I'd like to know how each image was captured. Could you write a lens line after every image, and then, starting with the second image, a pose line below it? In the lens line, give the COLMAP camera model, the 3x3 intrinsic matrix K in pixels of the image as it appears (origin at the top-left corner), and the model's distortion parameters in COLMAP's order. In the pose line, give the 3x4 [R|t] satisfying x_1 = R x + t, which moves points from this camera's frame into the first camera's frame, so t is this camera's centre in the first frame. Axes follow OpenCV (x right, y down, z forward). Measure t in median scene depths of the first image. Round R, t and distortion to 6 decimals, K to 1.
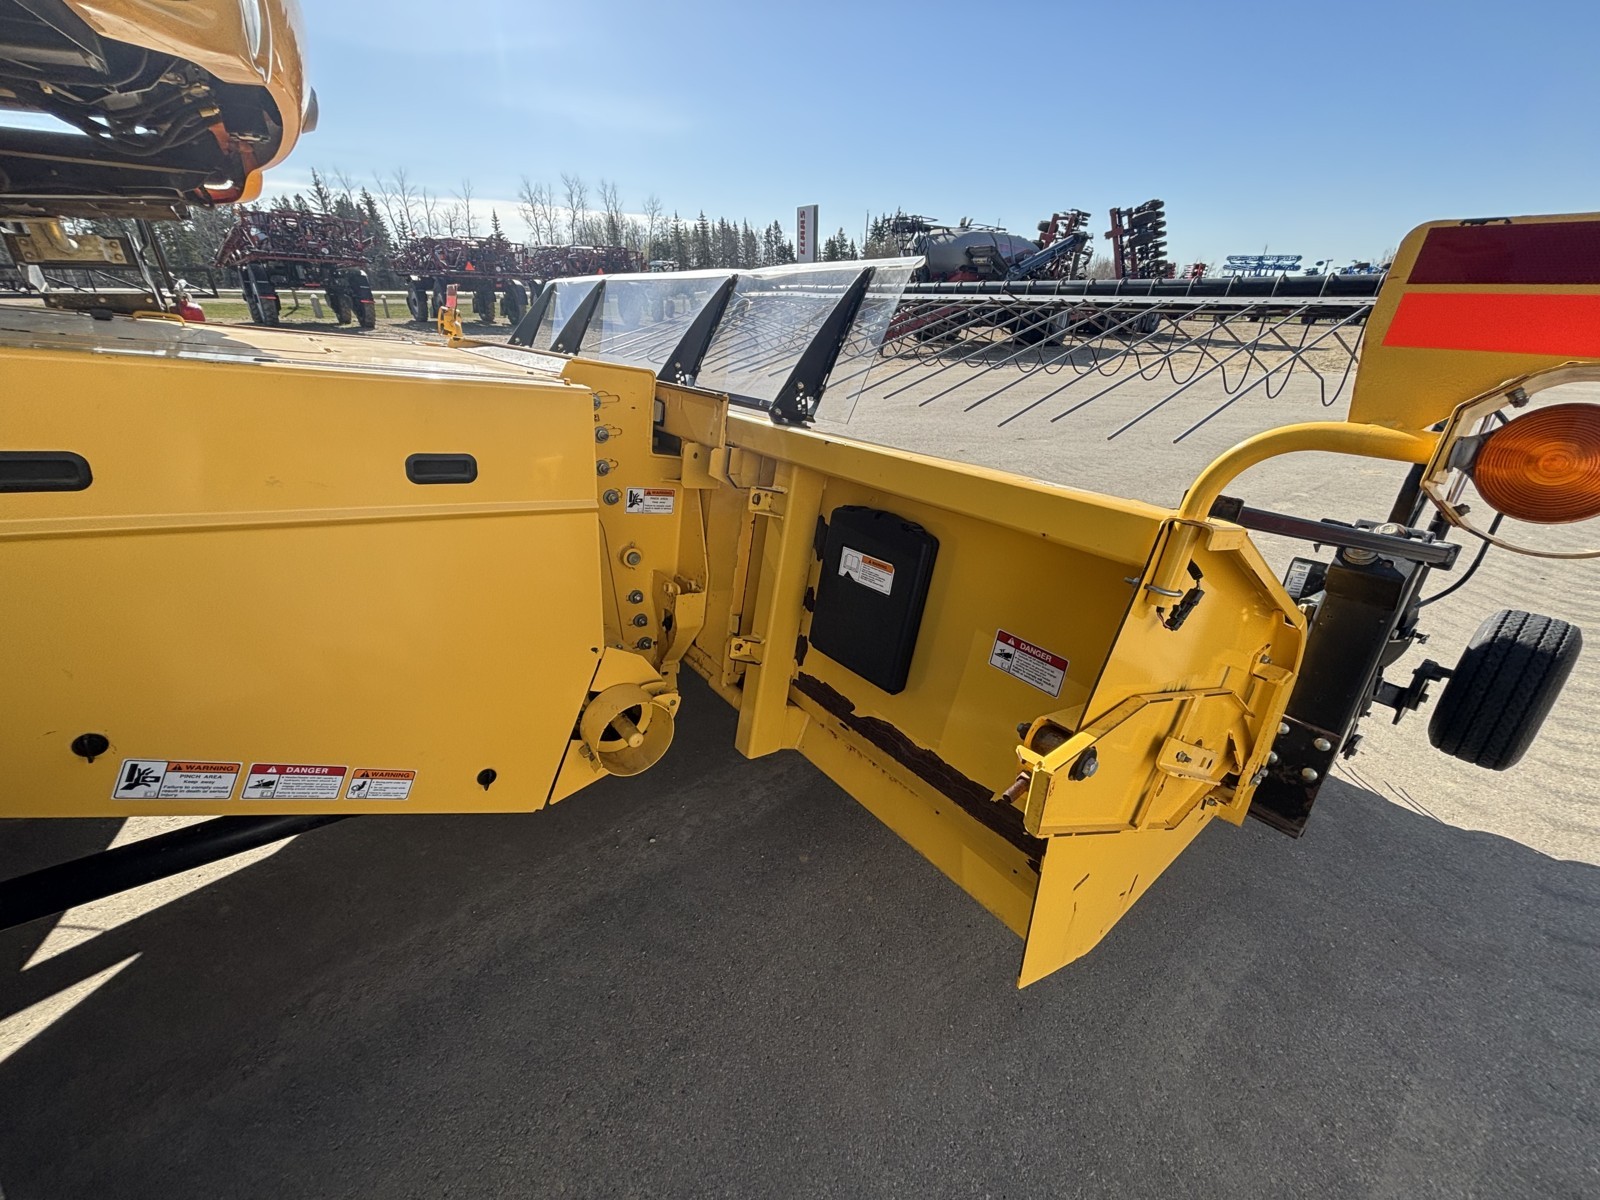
lens RADIAL K [[649.4, 0, 800.0], [0, 649.4, 600.0], [0, 0, 1]] dist [0.010892, -0.000346]
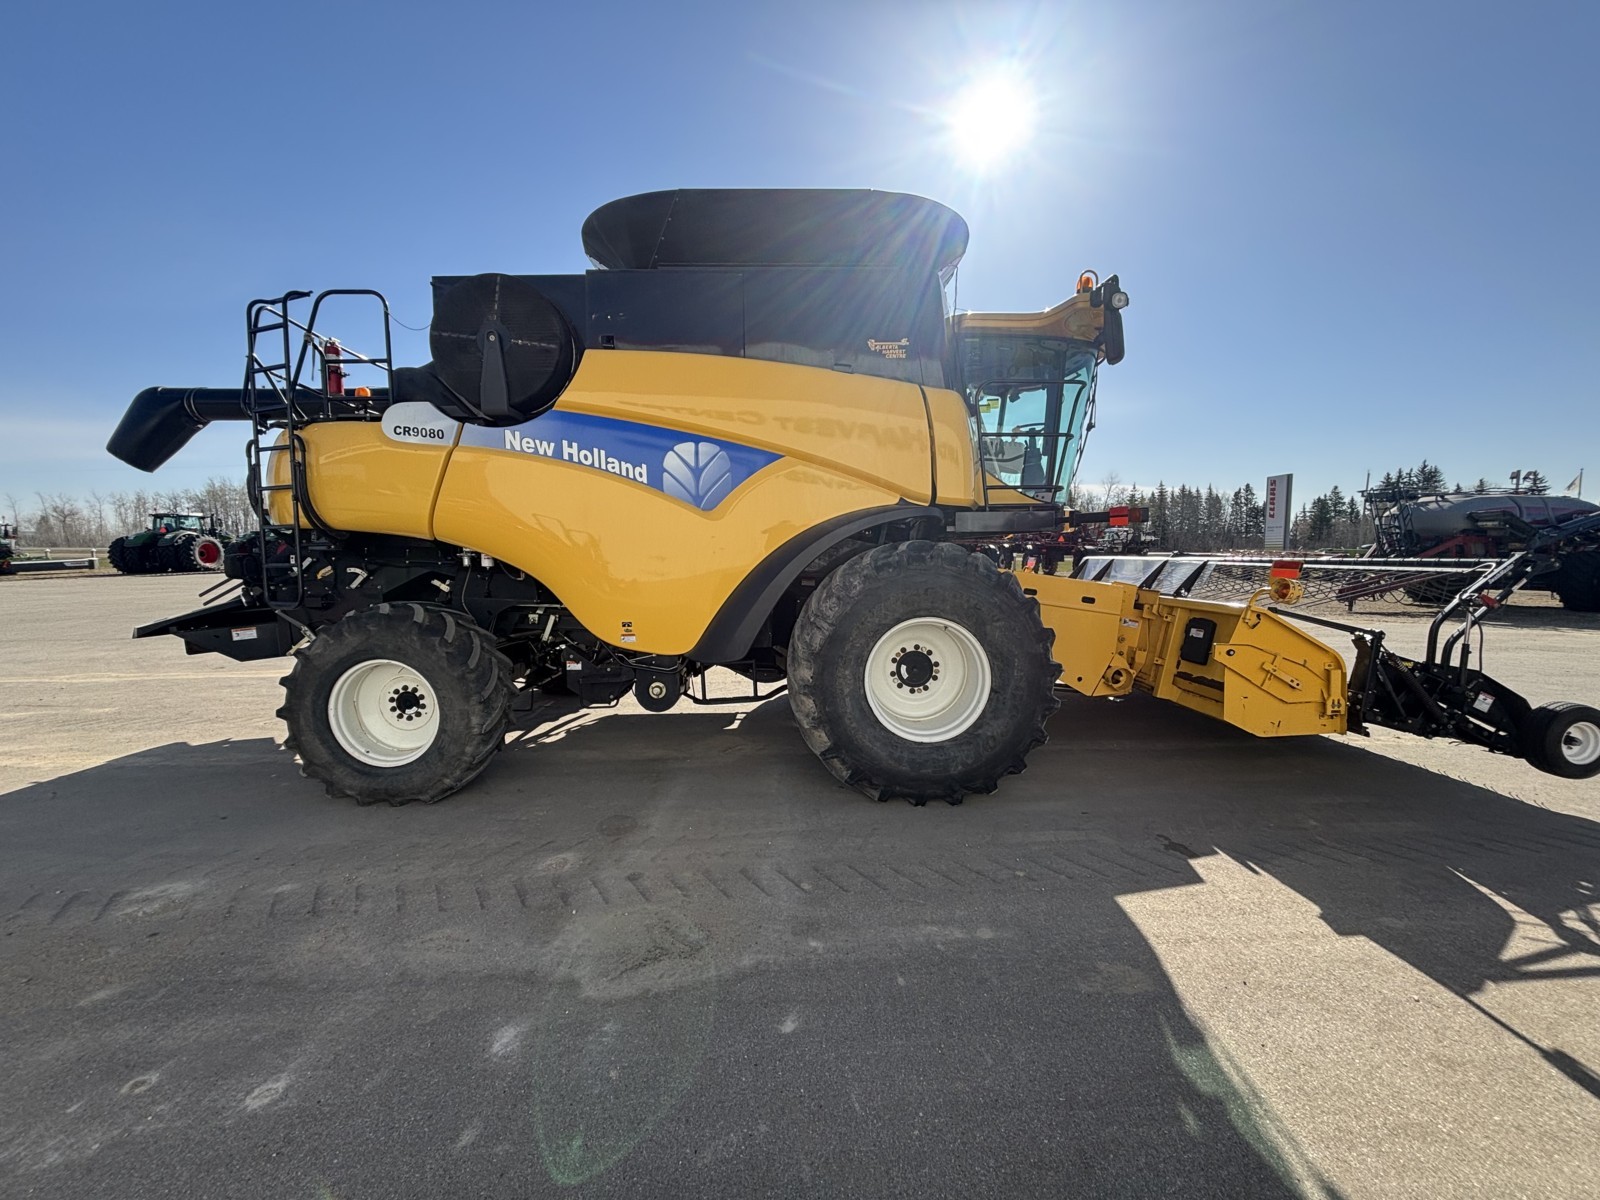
lens RADIAL K [[649.4, 0, 800.0], [0, 649.4, 600.0], [0, 0, 1]] dist [0.010892, -0.000346]
pose [[0.807384, 0.043535, -0.588418, 0.032841], [-0.250928, 0.927929, -0.275650, 0.100022], [0.534009, 0.370206, 0.760119, -0.227933]]
